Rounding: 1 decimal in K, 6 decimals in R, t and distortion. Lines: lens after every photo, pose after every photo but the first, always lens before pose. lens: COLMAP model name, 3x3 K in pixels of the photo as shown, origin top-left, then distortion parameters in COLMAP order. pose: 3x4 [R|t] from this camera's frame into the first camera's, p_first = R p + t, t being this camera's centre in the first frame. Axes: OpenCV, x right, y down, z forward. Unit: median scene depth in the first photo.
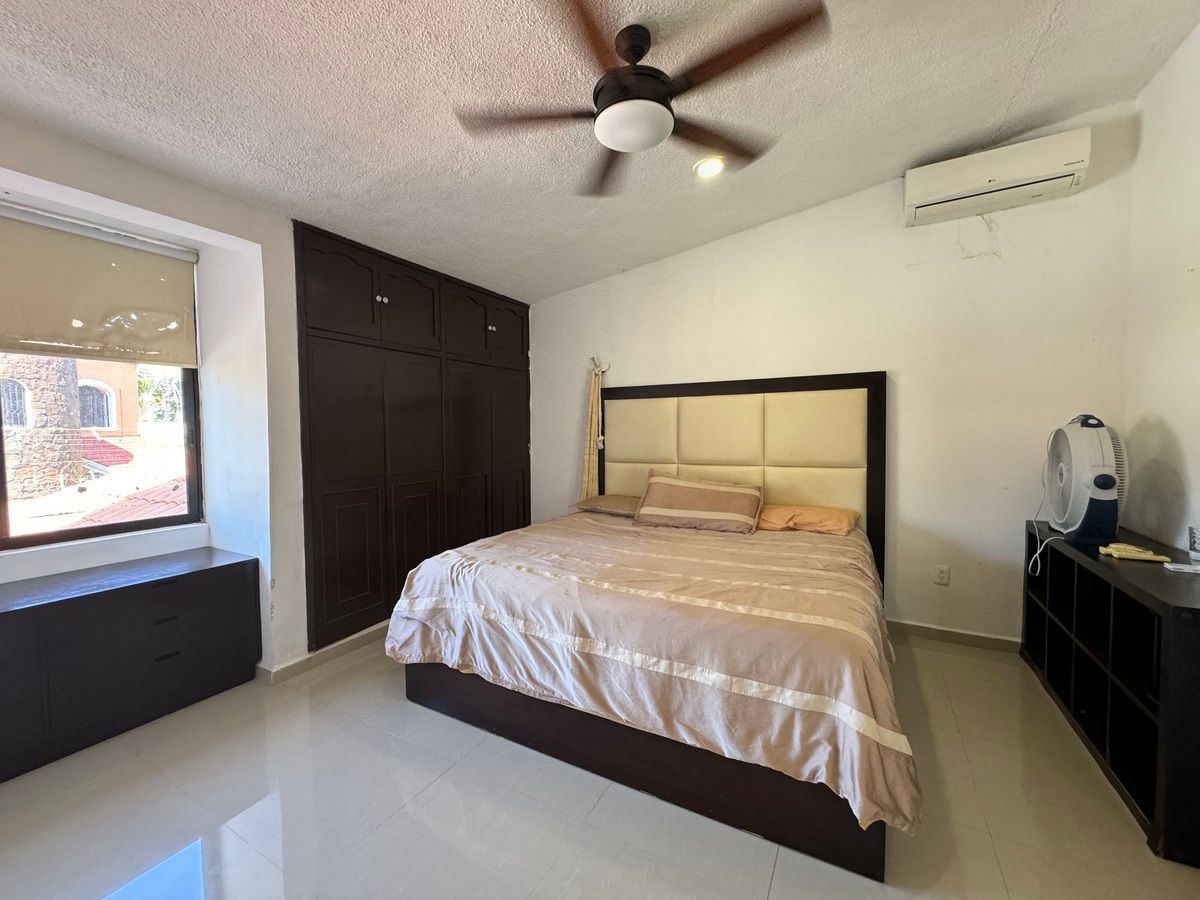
lens RADIAL K [[481.1, 0, 596.8], [0, 481.1, 453.0], [0, 0, 1]] dist [0.007442, 0.000007]
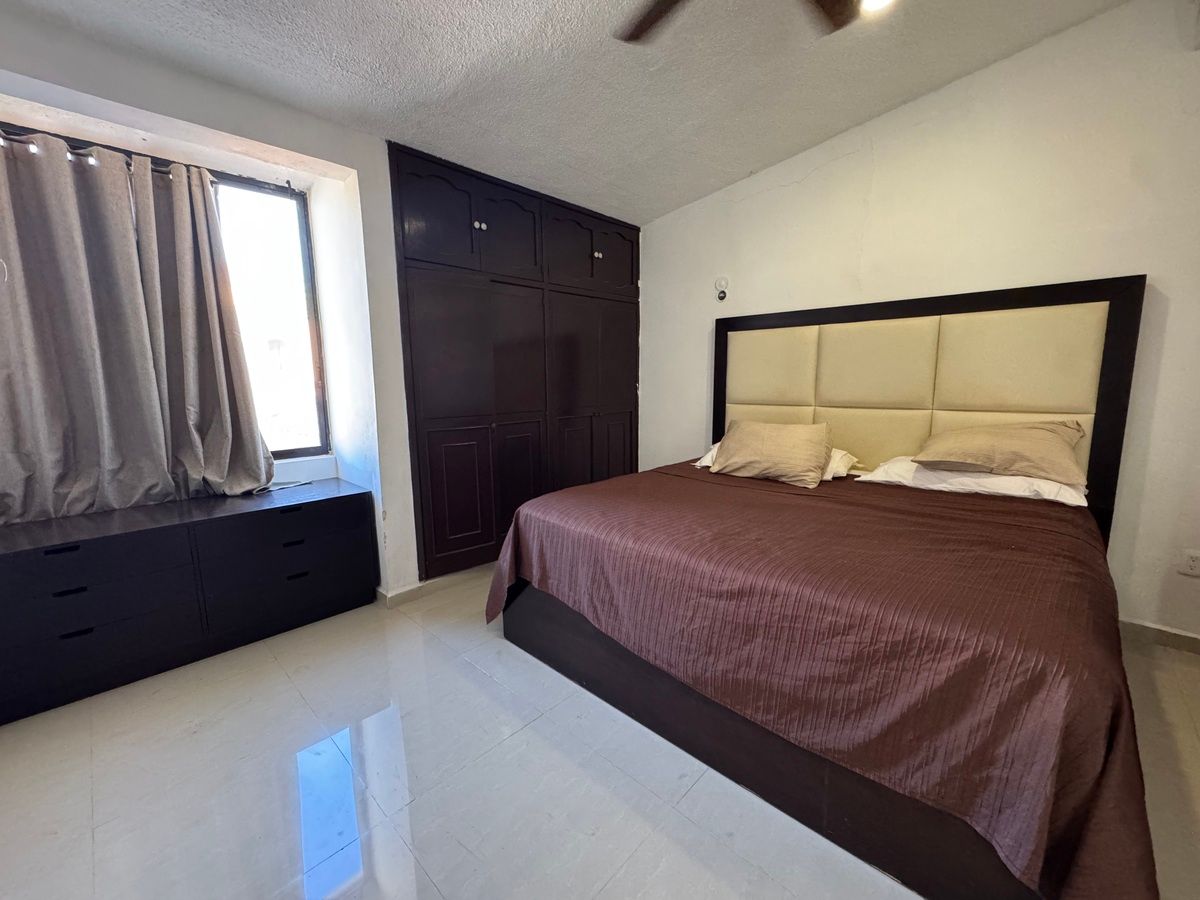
lens RADIAL K [[484.3, 0, 598.8], [0, 484.3, 449.4], [0, 0, 1]] dist [-0.000596, 0.000090]
pose [[0.972959, 0.036664, -0.228049, 0.010269], [-0.010656, 0.993395, 0.114246, 0.003588], [0.230731, -0.108726, 0.966924, 0.101118]]
